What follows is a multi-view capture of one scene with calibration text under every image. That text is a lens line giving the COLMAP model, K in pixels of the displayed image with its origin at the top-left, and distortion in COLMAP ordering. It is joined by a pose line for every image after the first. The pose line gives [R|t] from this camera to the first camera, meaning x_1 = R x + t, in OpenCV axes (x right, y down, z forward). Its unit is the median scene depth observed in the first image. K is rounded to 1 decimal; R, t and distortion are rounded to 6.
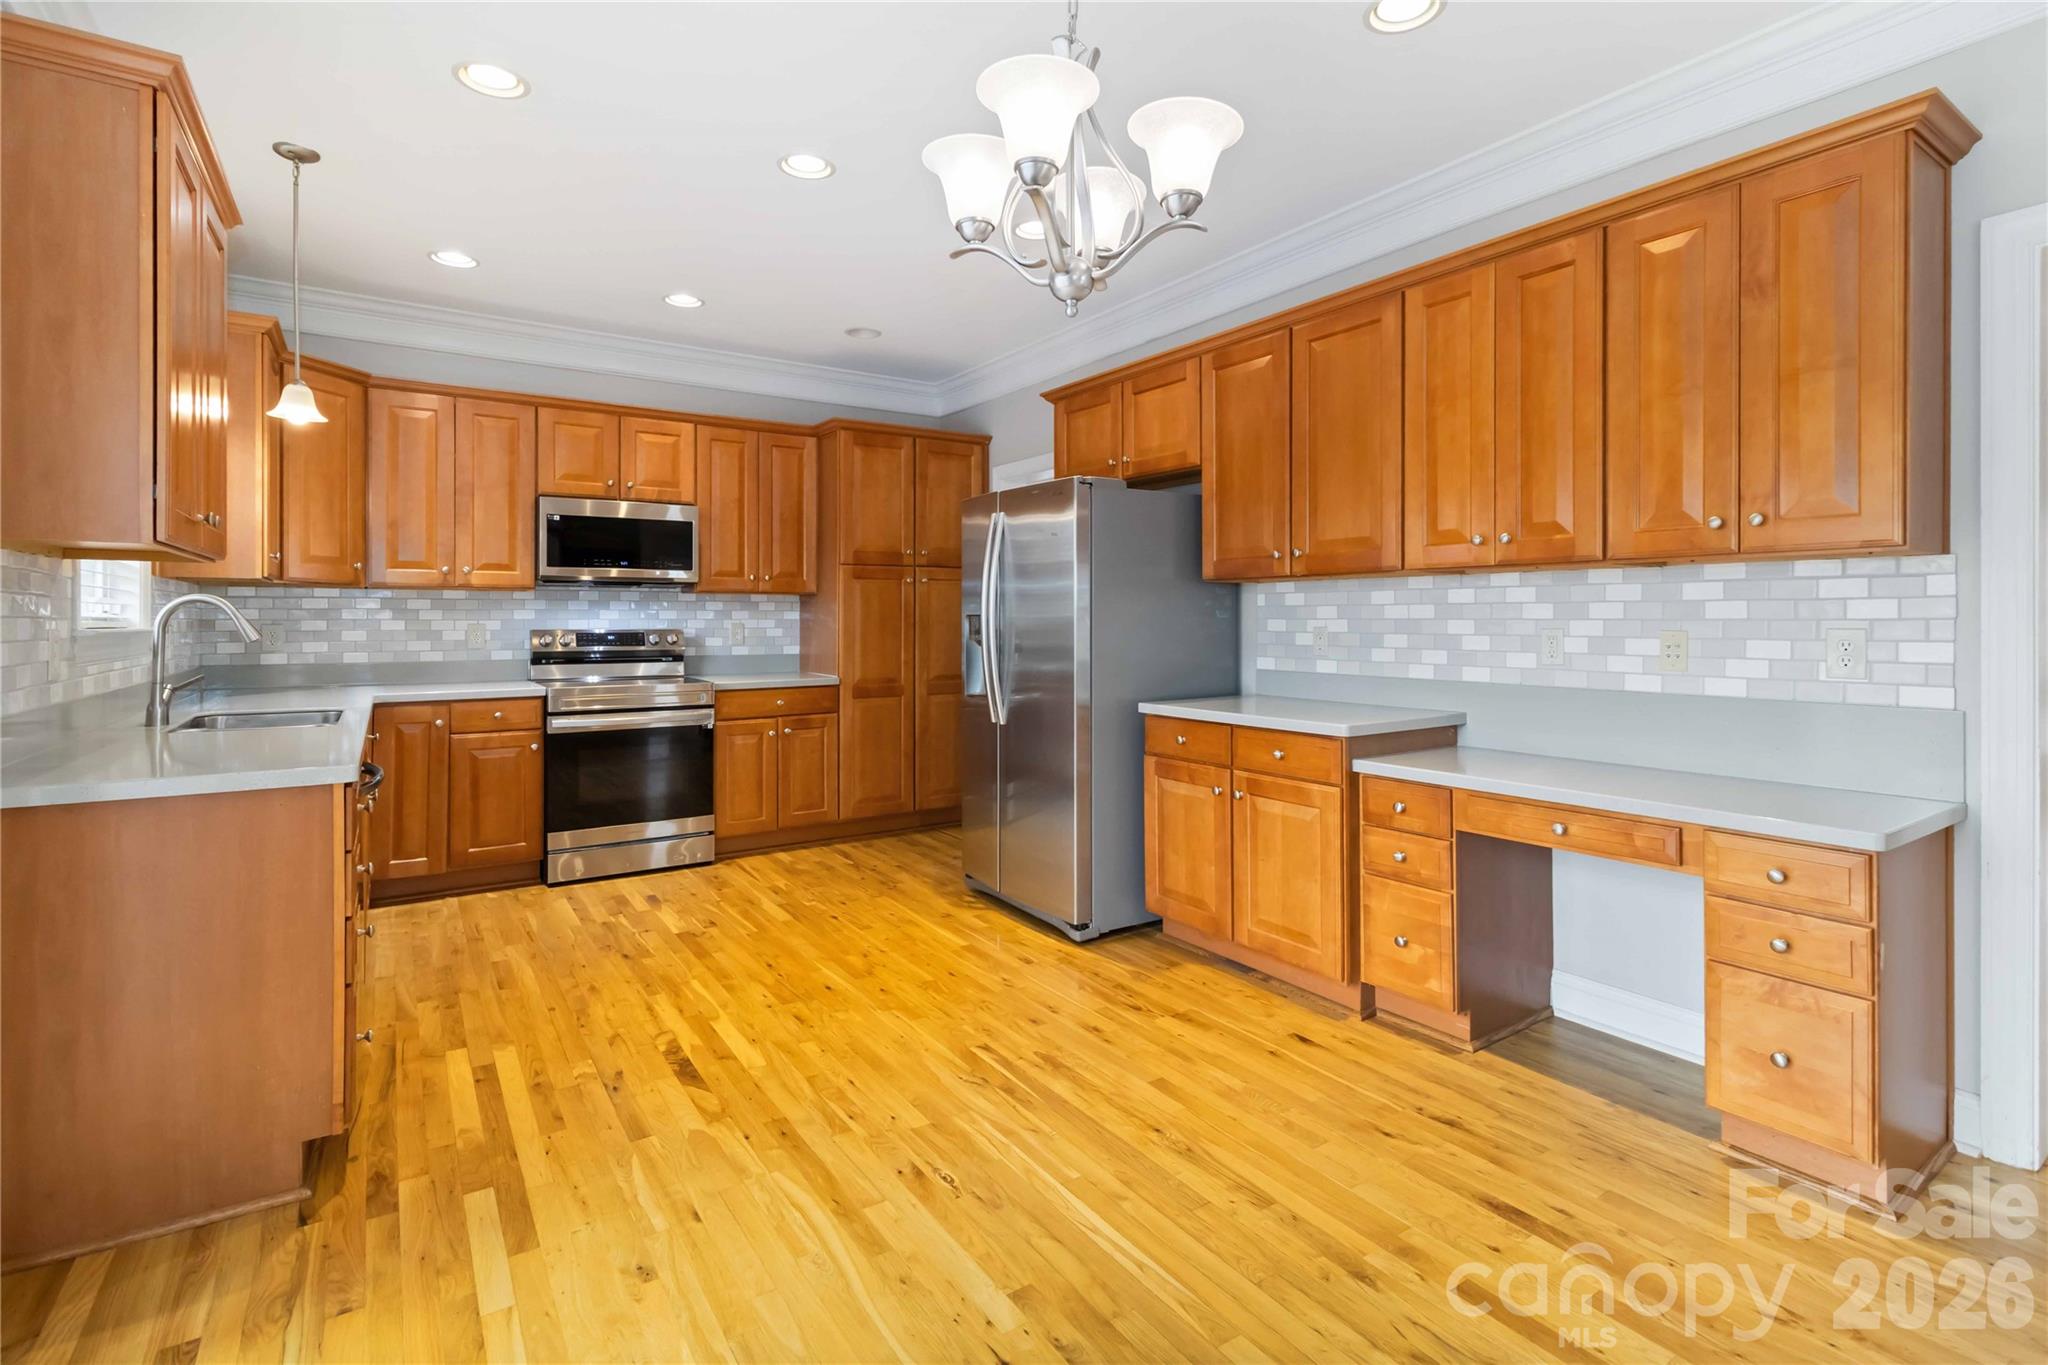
lens RADIAL K [[962.6, 0, 1038.8], [0, 962.6, 620.2], [0, 0, 1]] dist [0.001698, -0.001607]
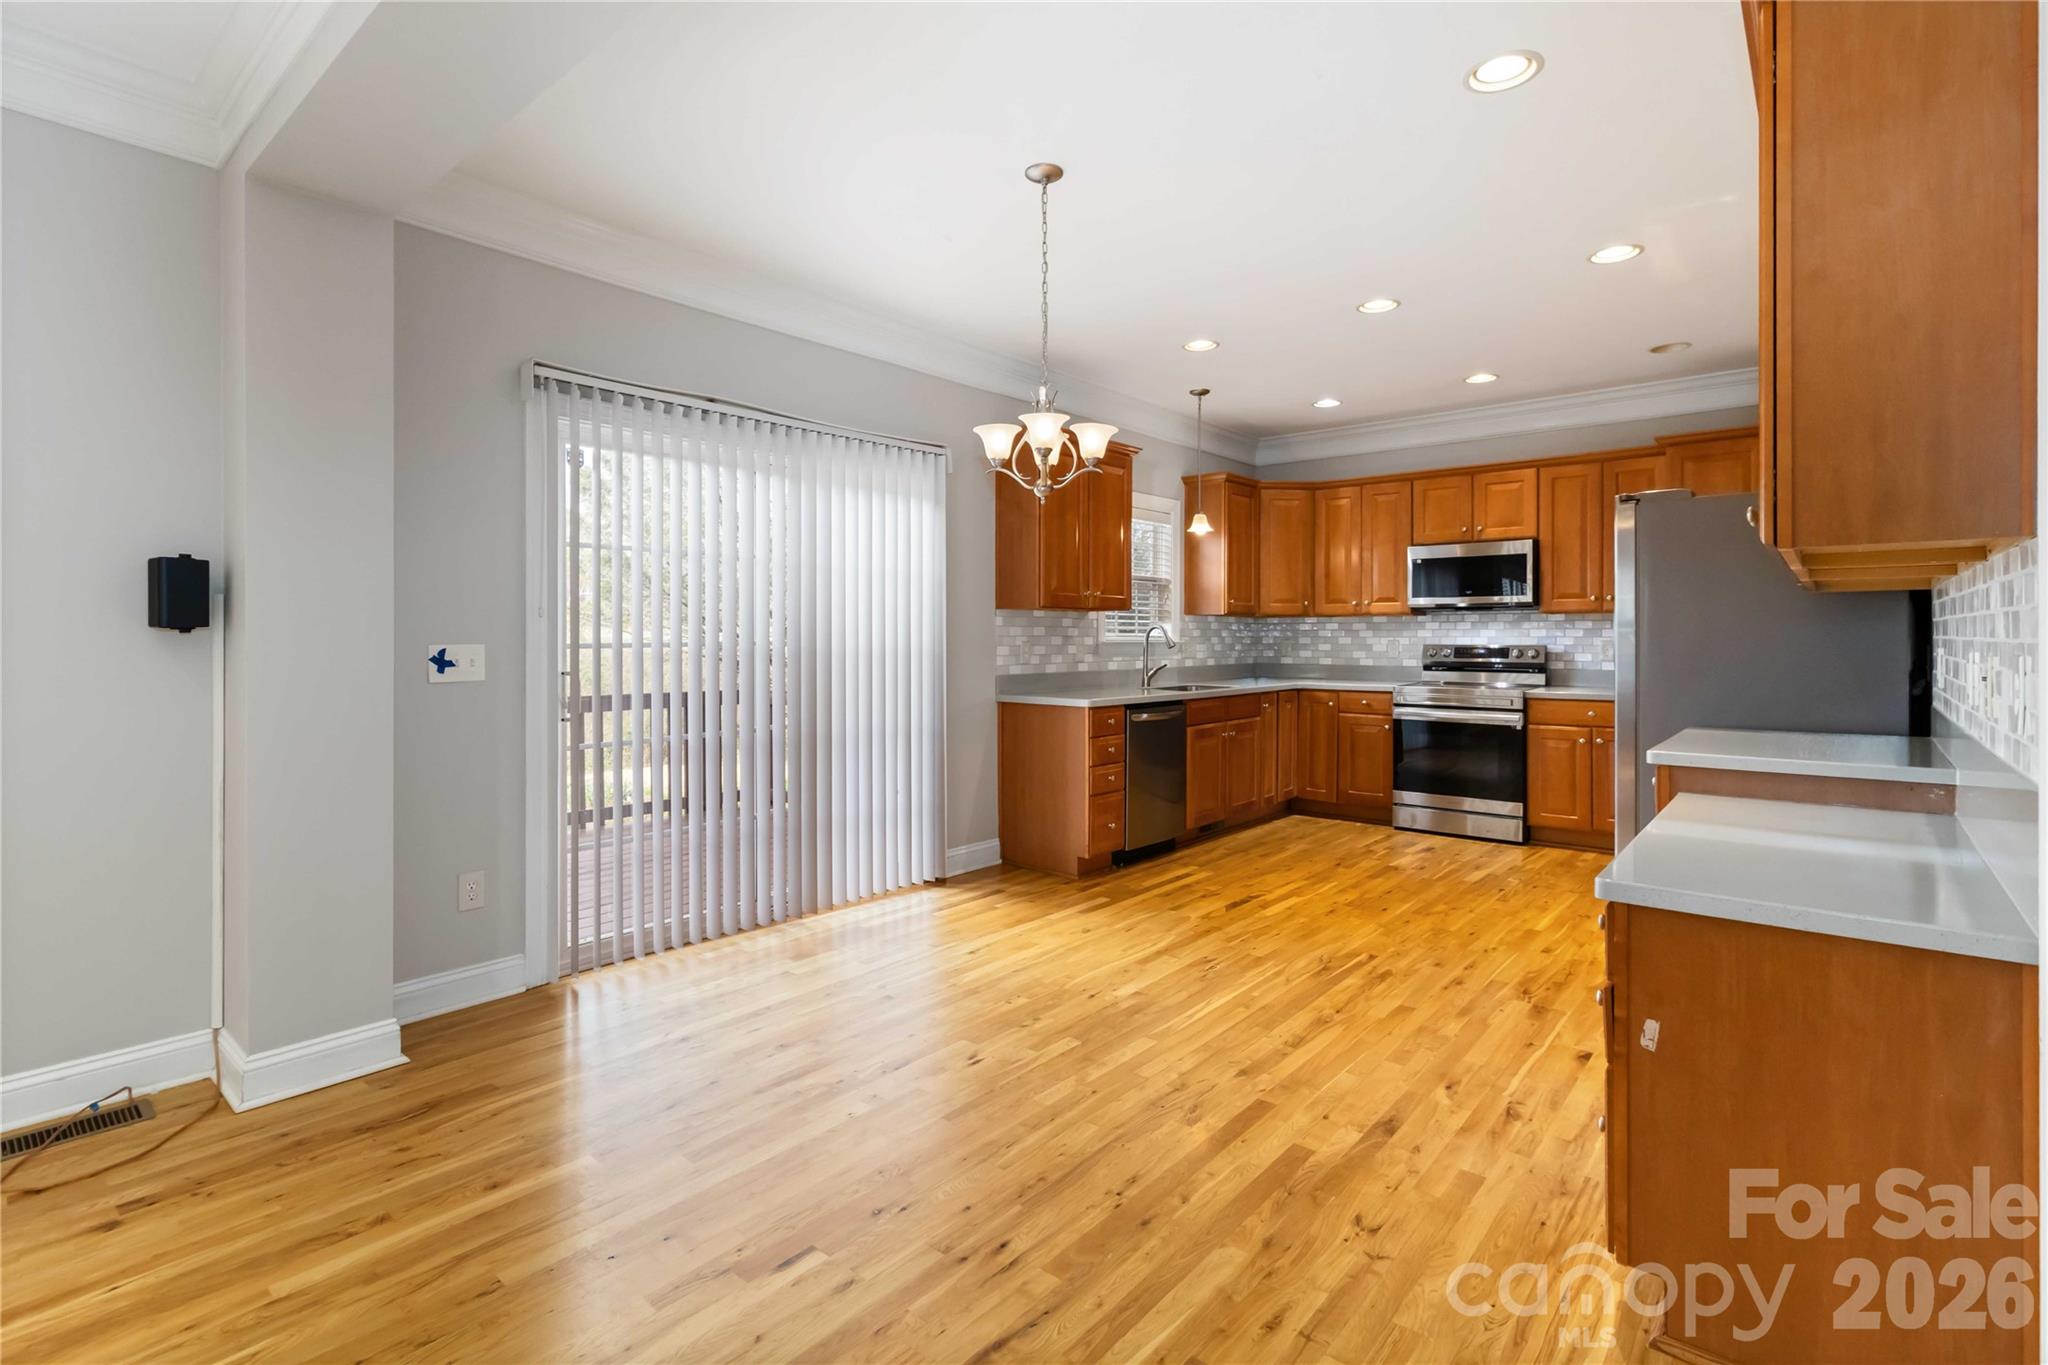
lens RADIAL K [[962.6, 0, 1016.6], [0, 962.6, 637.8], [0, 0, 1]] dist [0.001698, -0.001607]
pose [[0.264806, 0.002342, -0.964299, 0.700780], [-0.000042, 0.999997, 0.002417, -0.002828], [0.964302, -0.000600, 0.264805, 0.104543]]
